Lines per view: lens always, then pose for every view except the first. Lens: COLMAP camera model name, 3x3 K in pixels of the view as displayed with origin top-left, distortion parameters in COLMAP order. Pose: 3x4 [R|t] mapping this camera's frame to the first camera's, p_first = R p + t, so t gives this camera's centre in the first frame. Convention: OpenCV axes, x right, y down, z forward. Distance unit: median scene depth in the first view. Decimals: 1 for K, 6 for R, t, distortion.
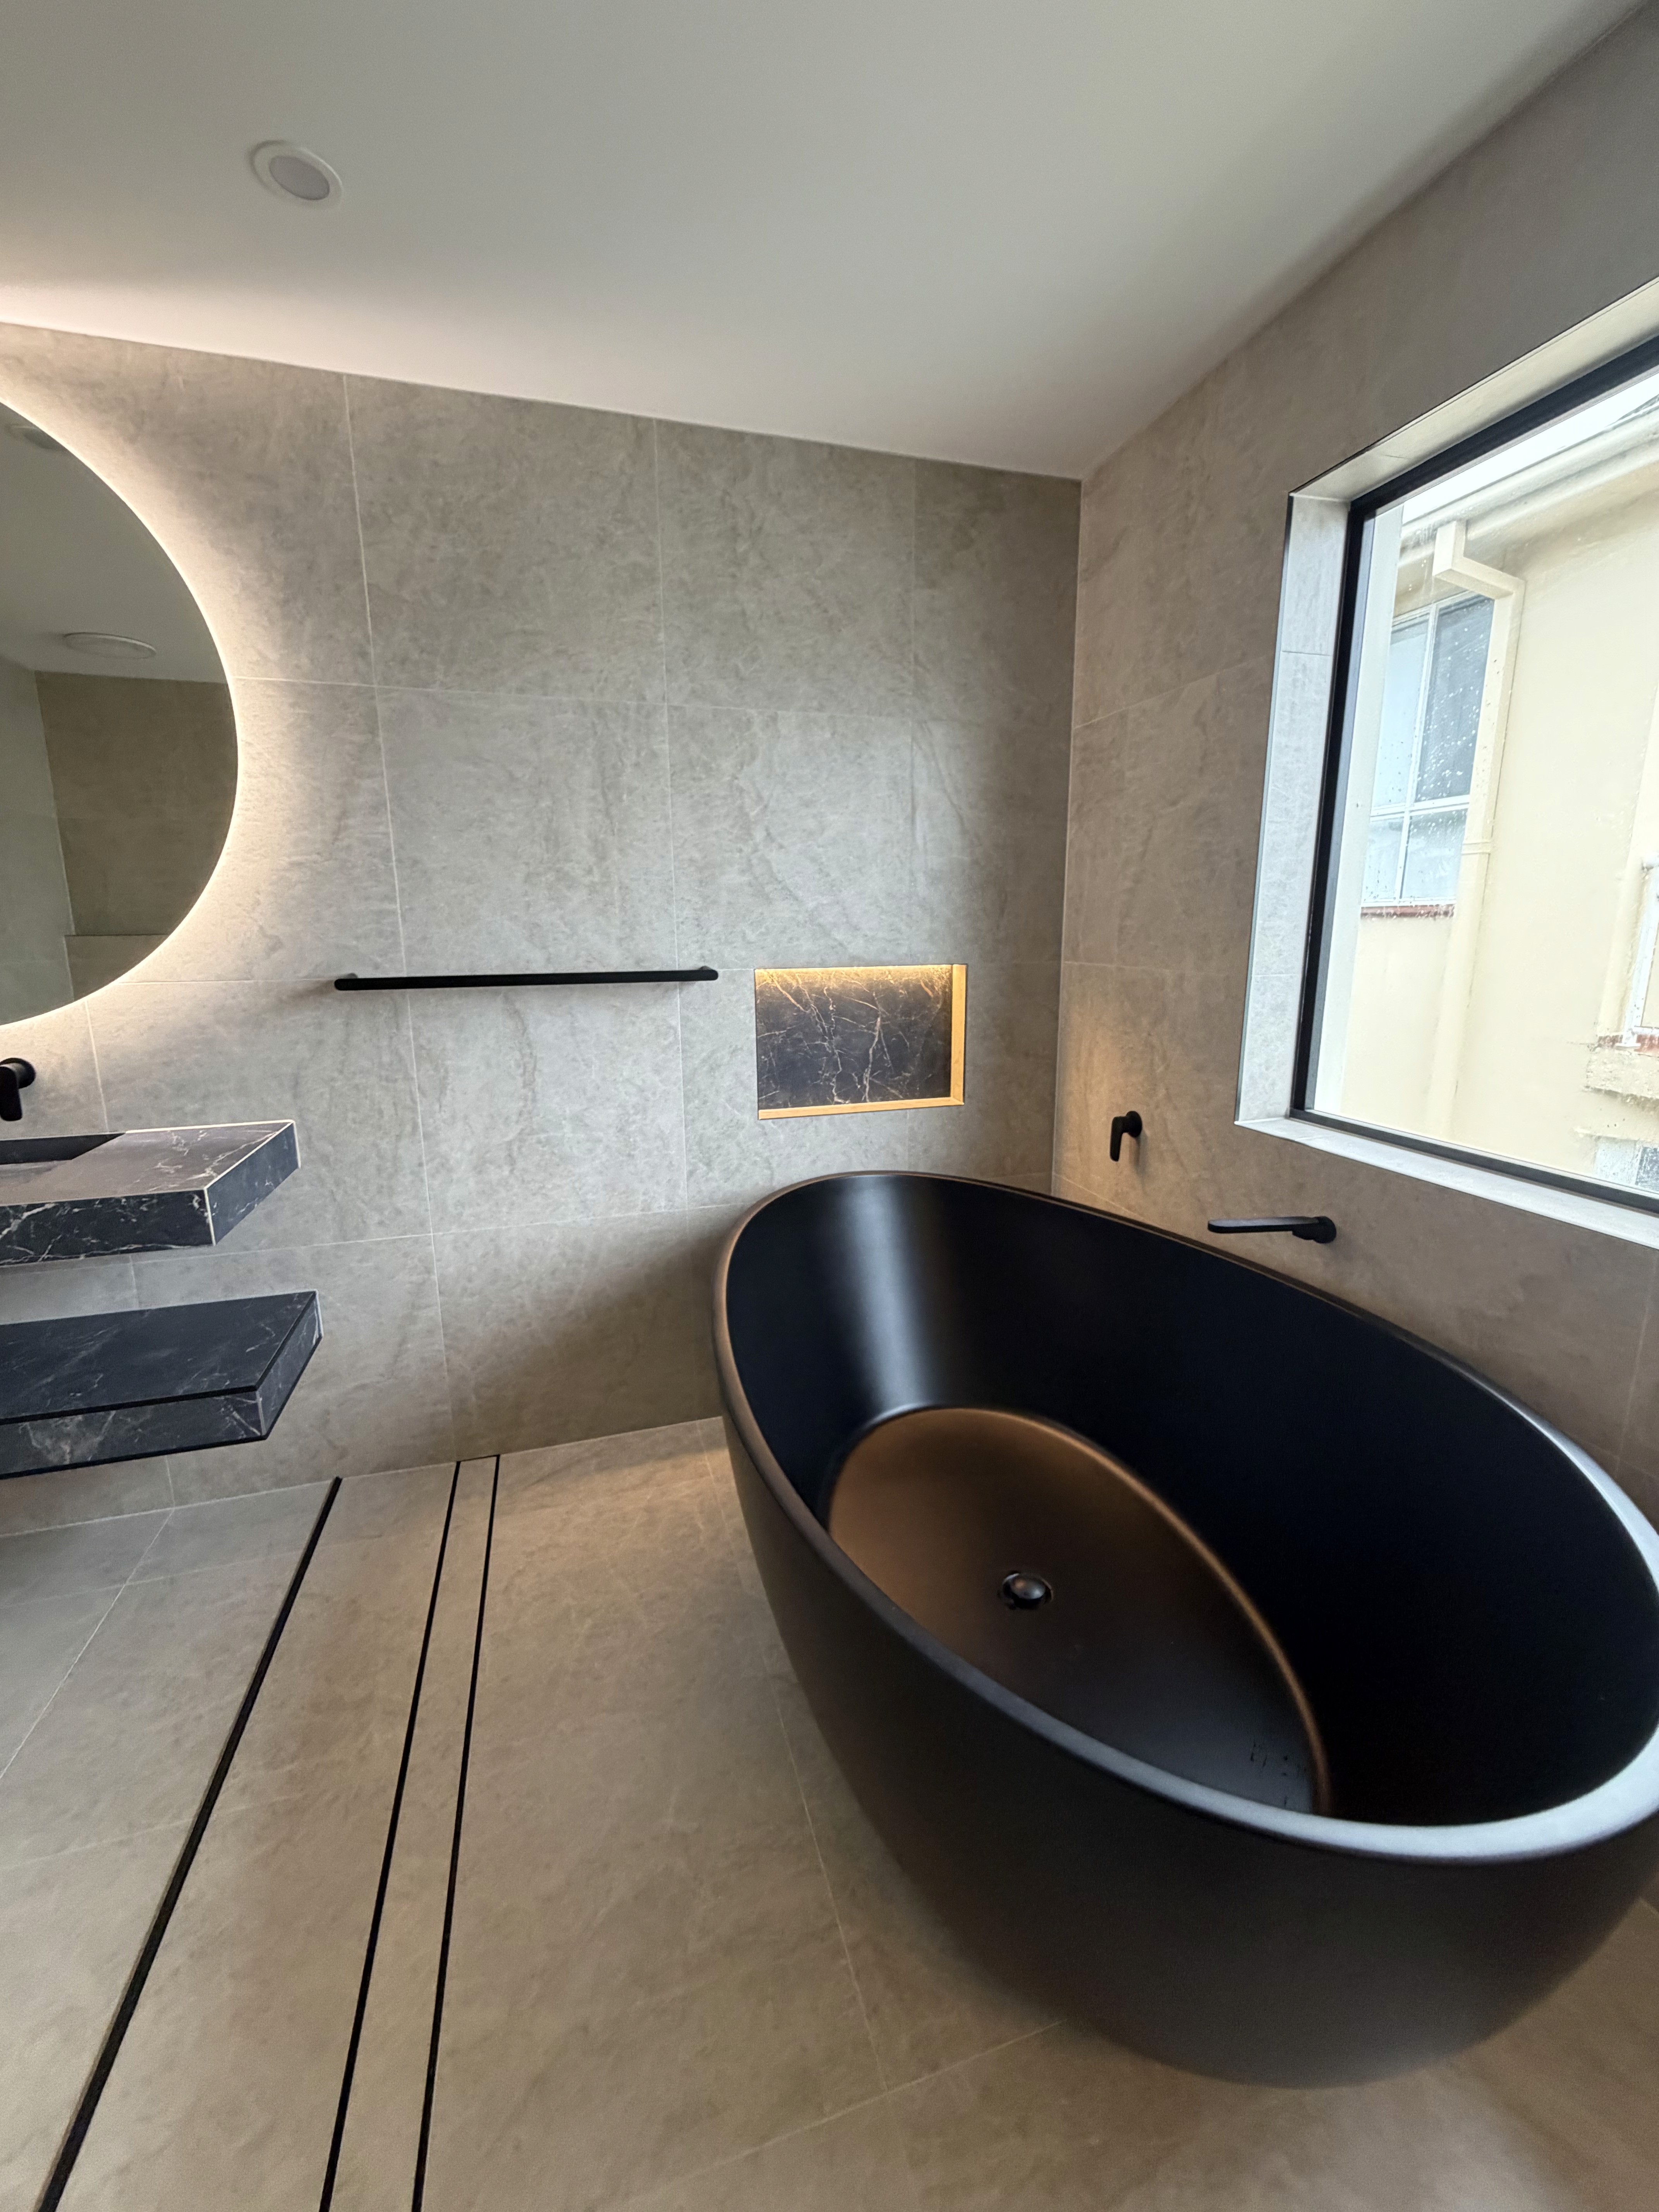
lens RADIAL K [[880.2, 0, 824.3], [0, 880.2, 1103.2], [0, 0, 1]] dist [-0.001110, 0.000720]
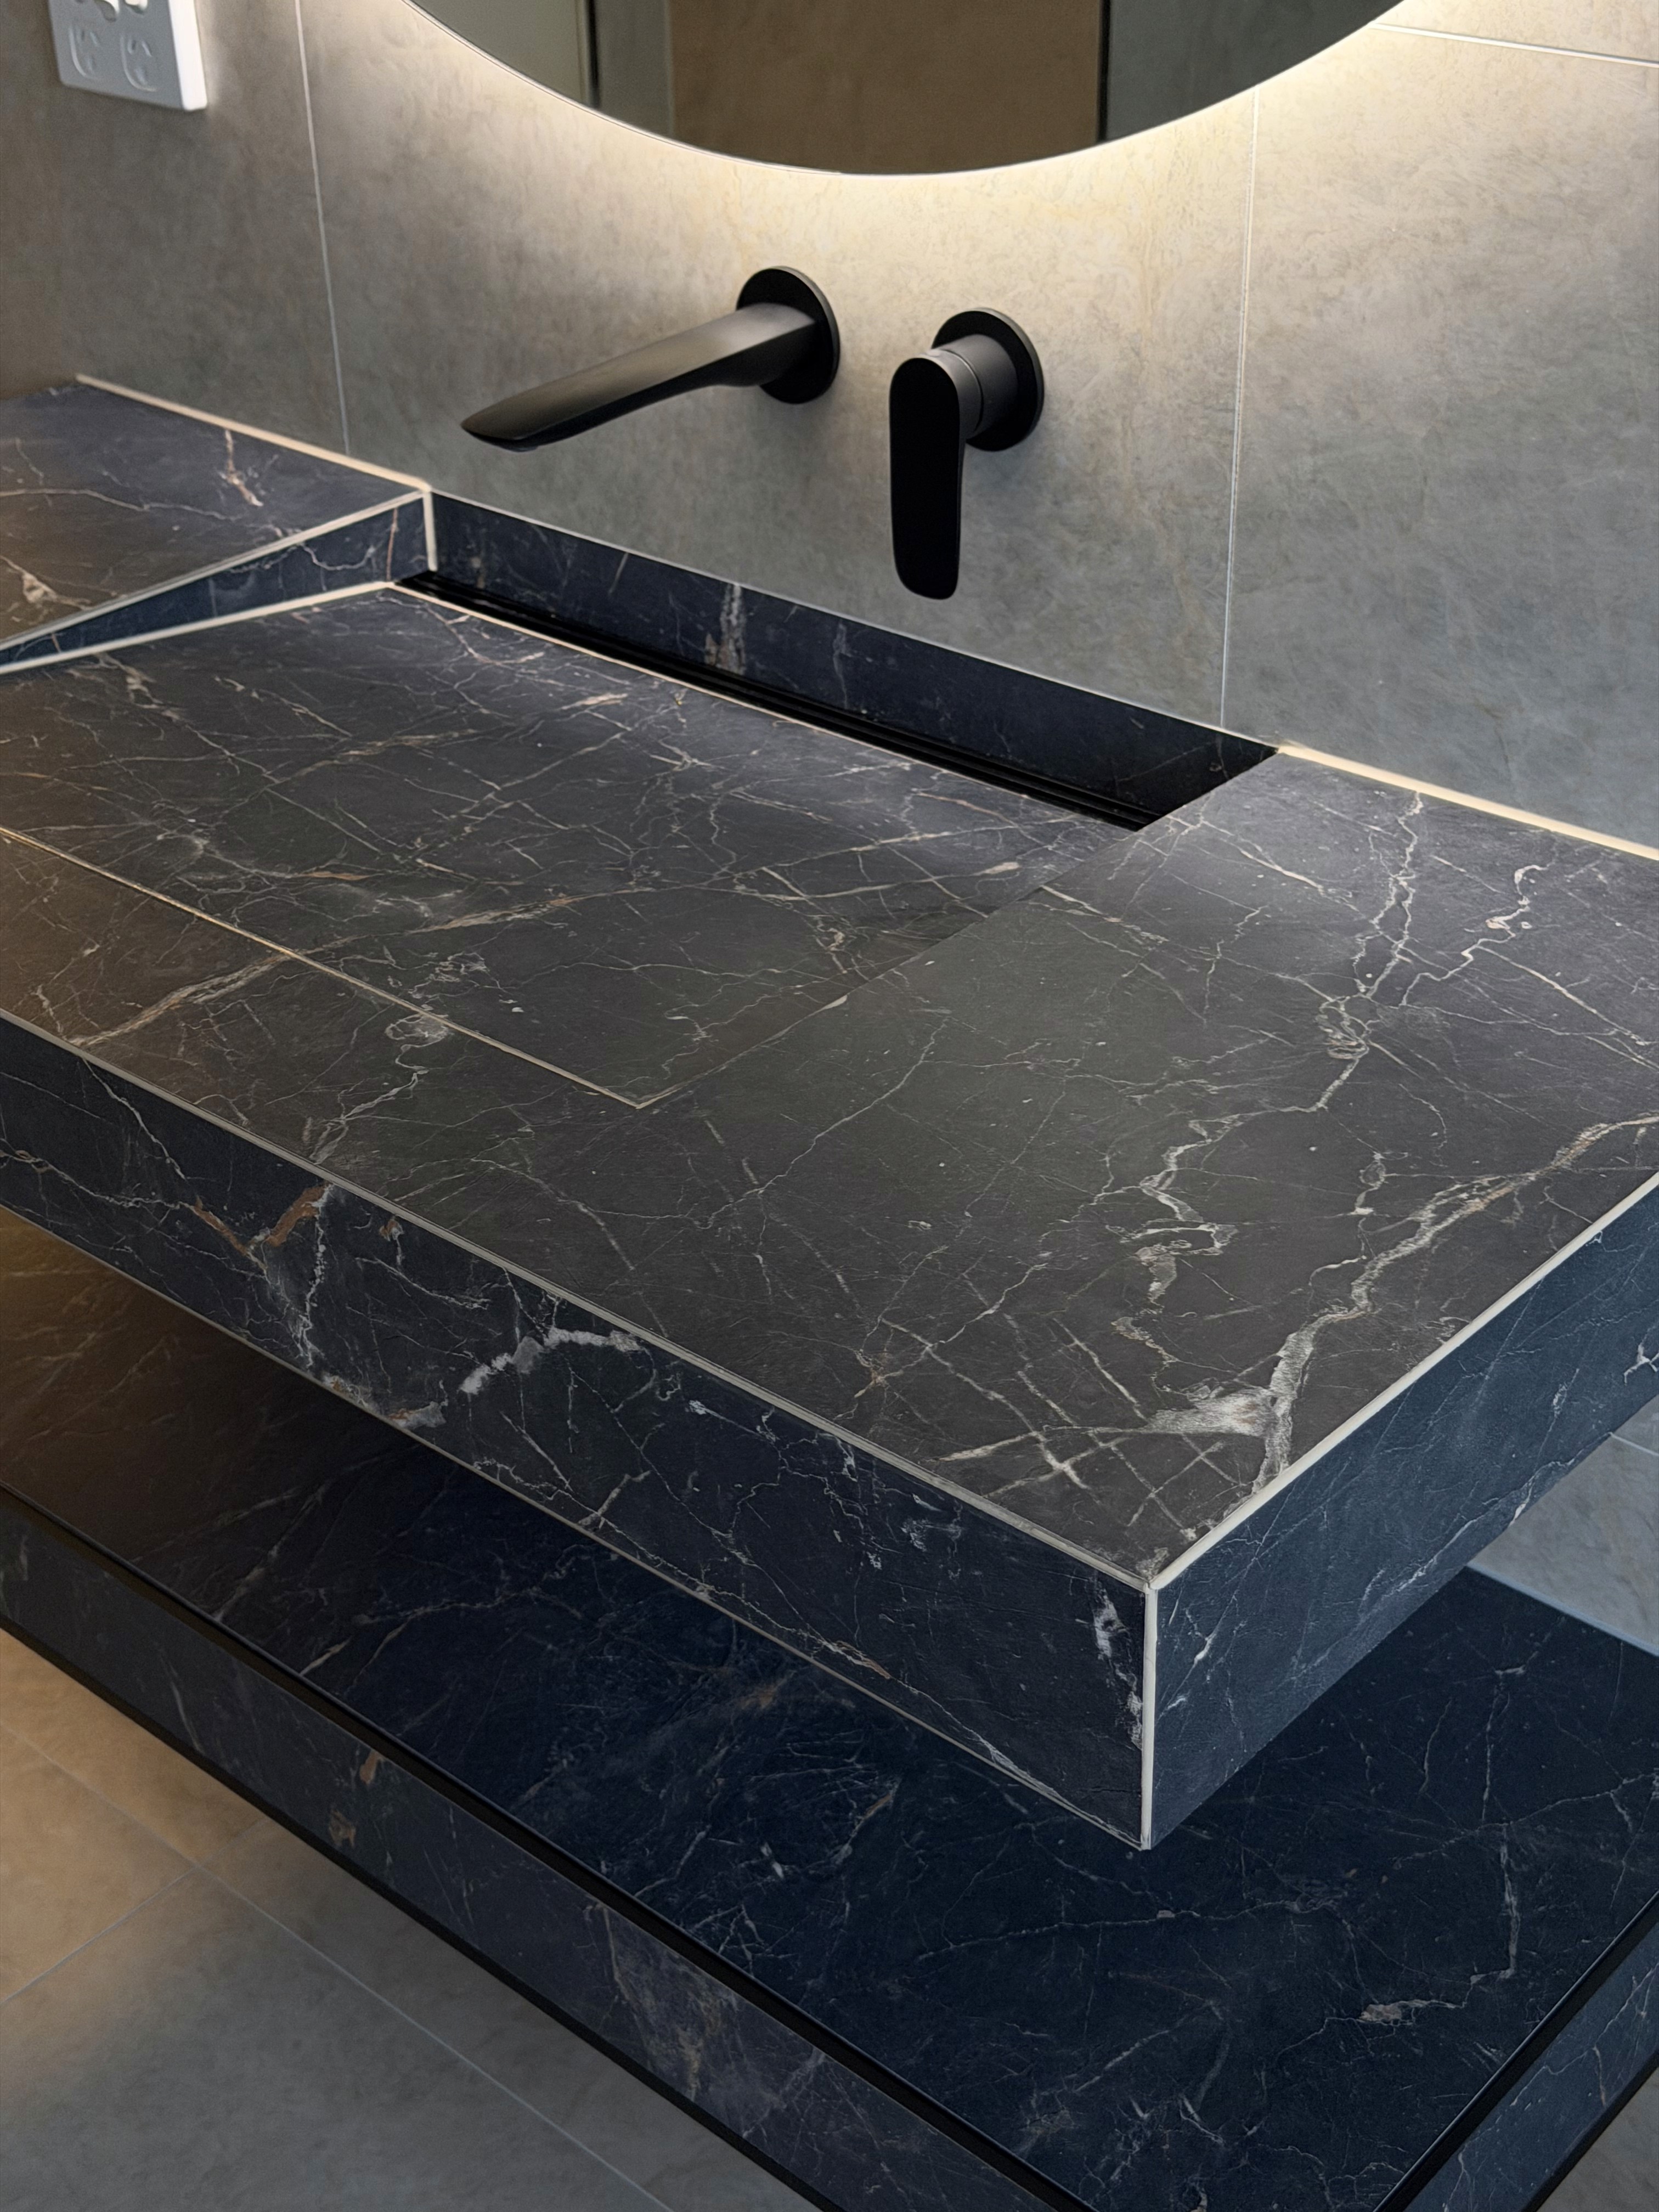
lens RADIAL K [[3086.9, 0, 834.1], [0, 3086.9, 1142.9], [0, 0, 1]] dist [0.106075, 0.000000]
pose [[0.526491, 0.432992, -0.731659, -0.246033], [-0.154109, 0.894941, 0.418726, -0.170259], [0.836097, -0.107701, 0.537906, 0.470108]]
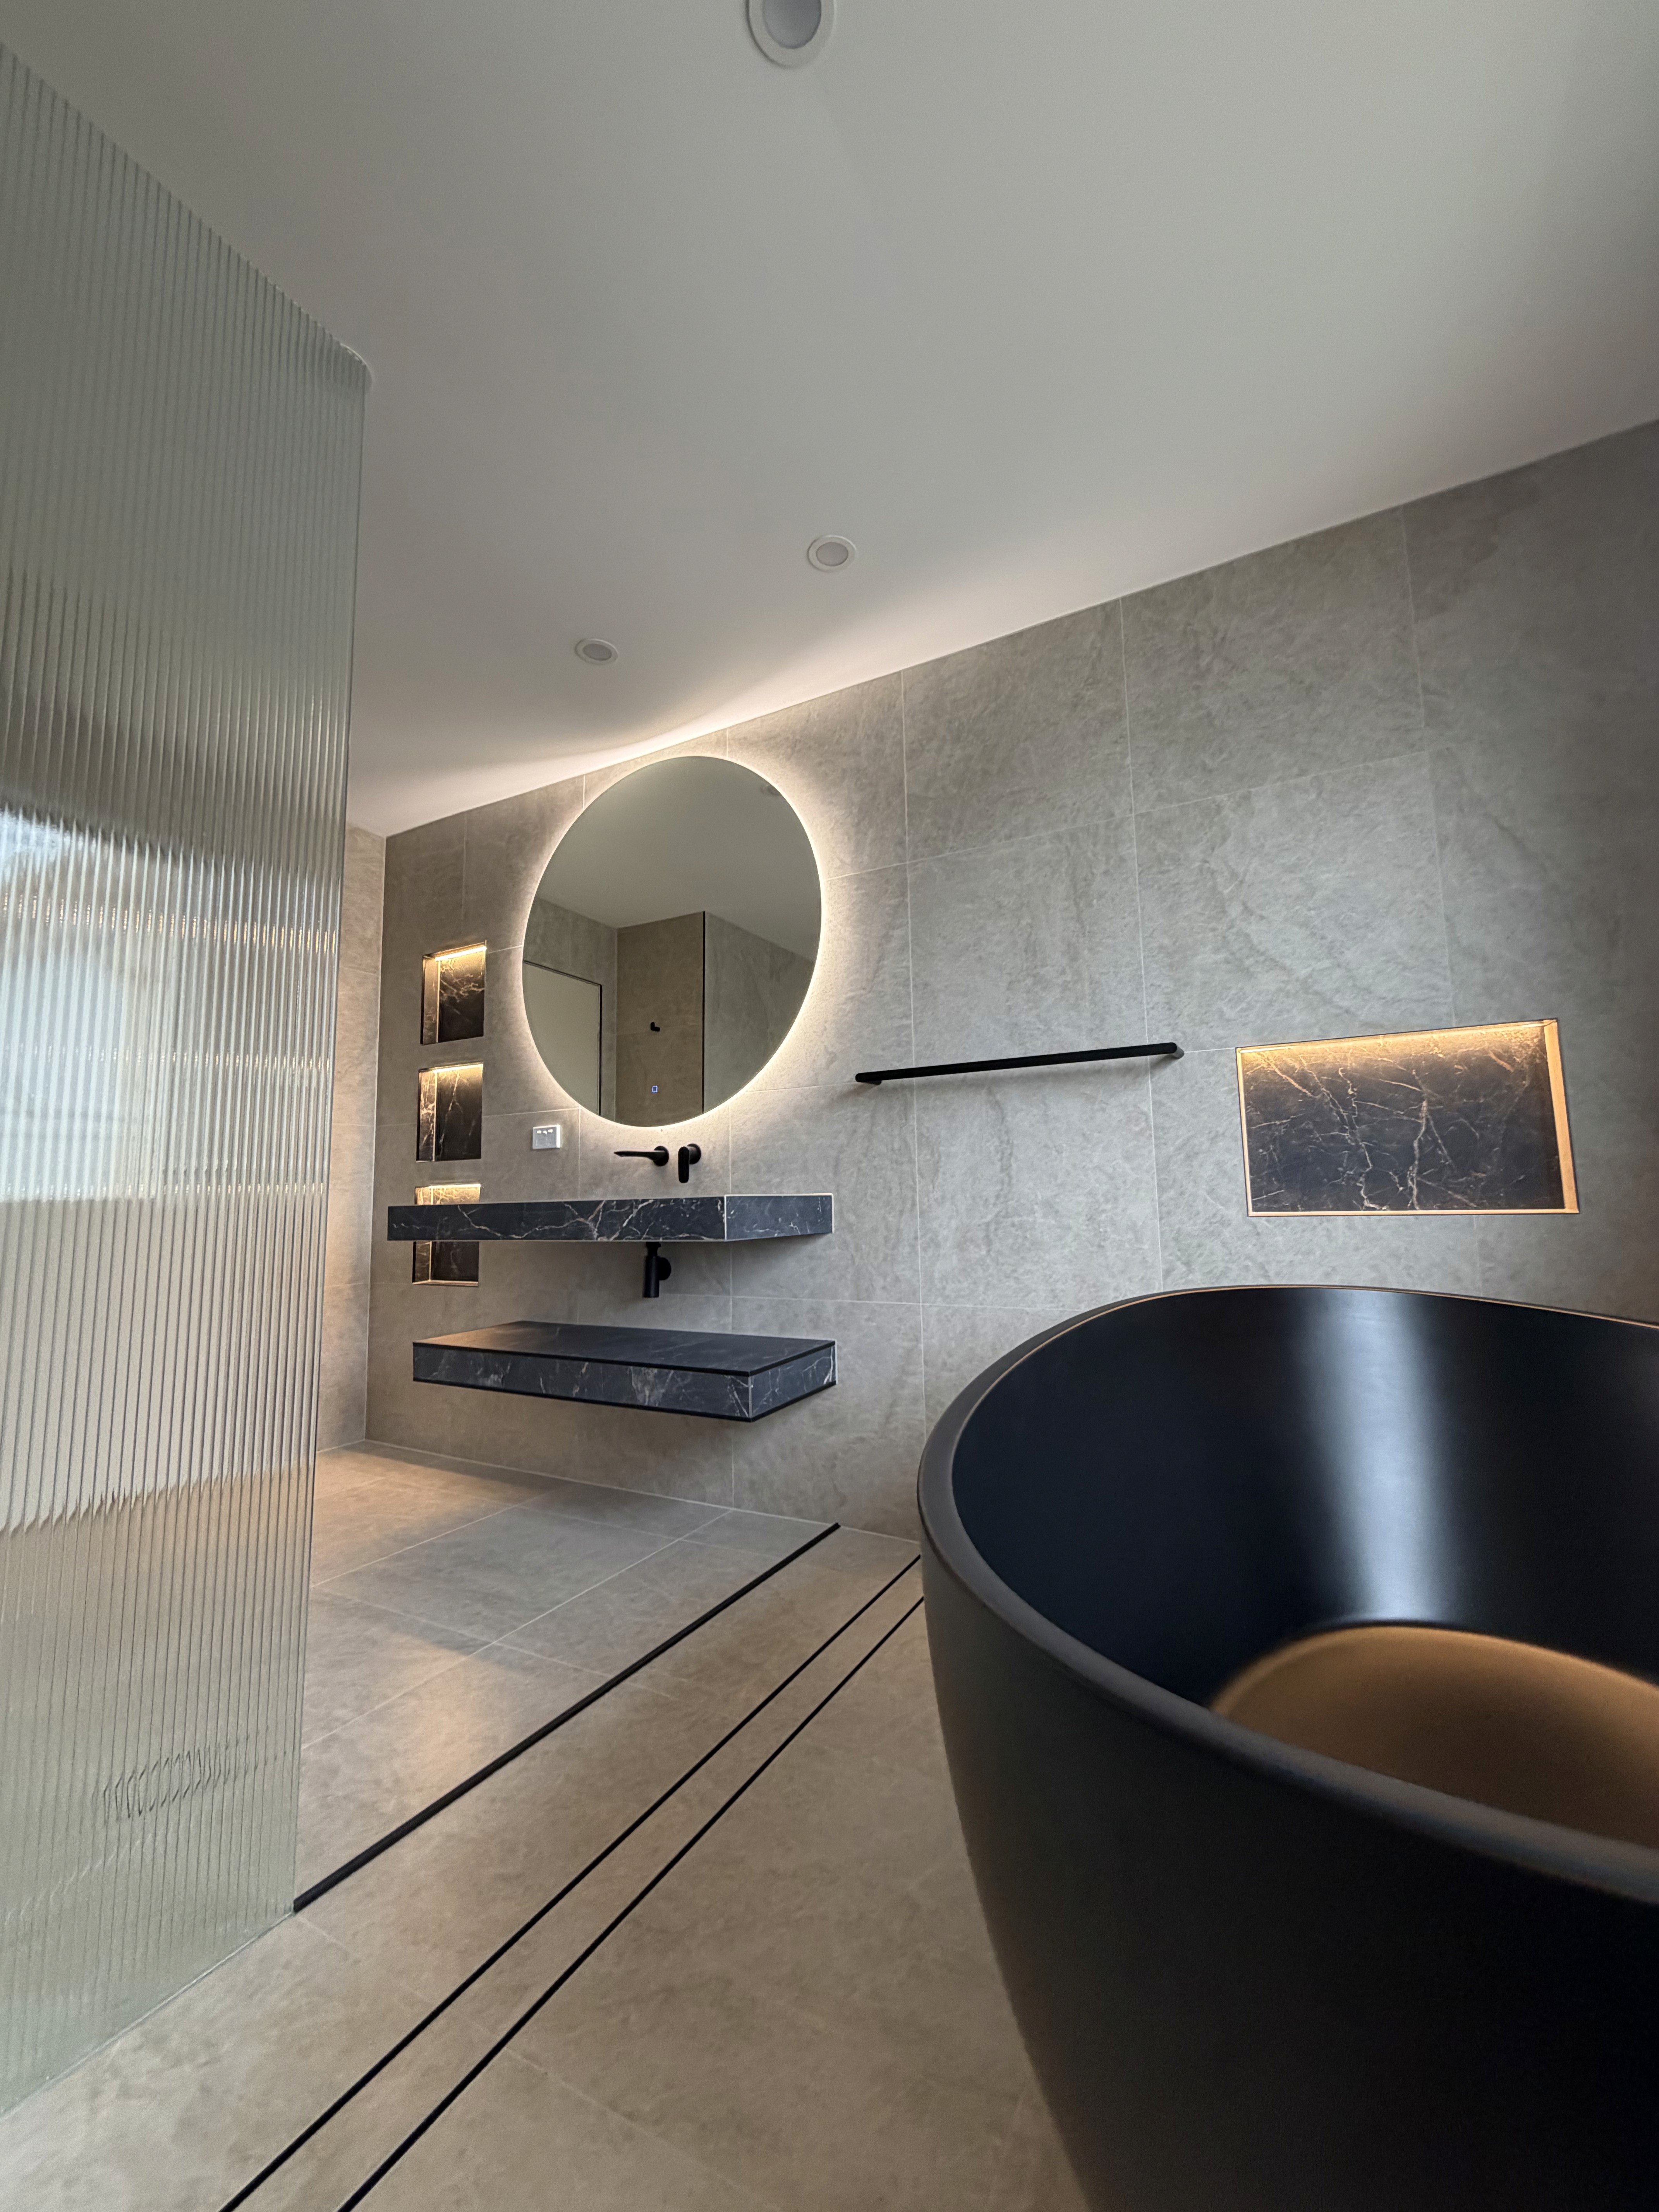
lens RADIAL K [[880.2, 0, 830.4], [0, 880.2, 1104.6], [0, 0, 1]] dist [-0.001110, 0.000720]
pose [[0.707836, -0.085710, -0.701158, 0.291191], [-0.128071, 0.960589, -0.246713, 0.207913], [0.694670, 0.264430, 0.668962, 0.116835]]
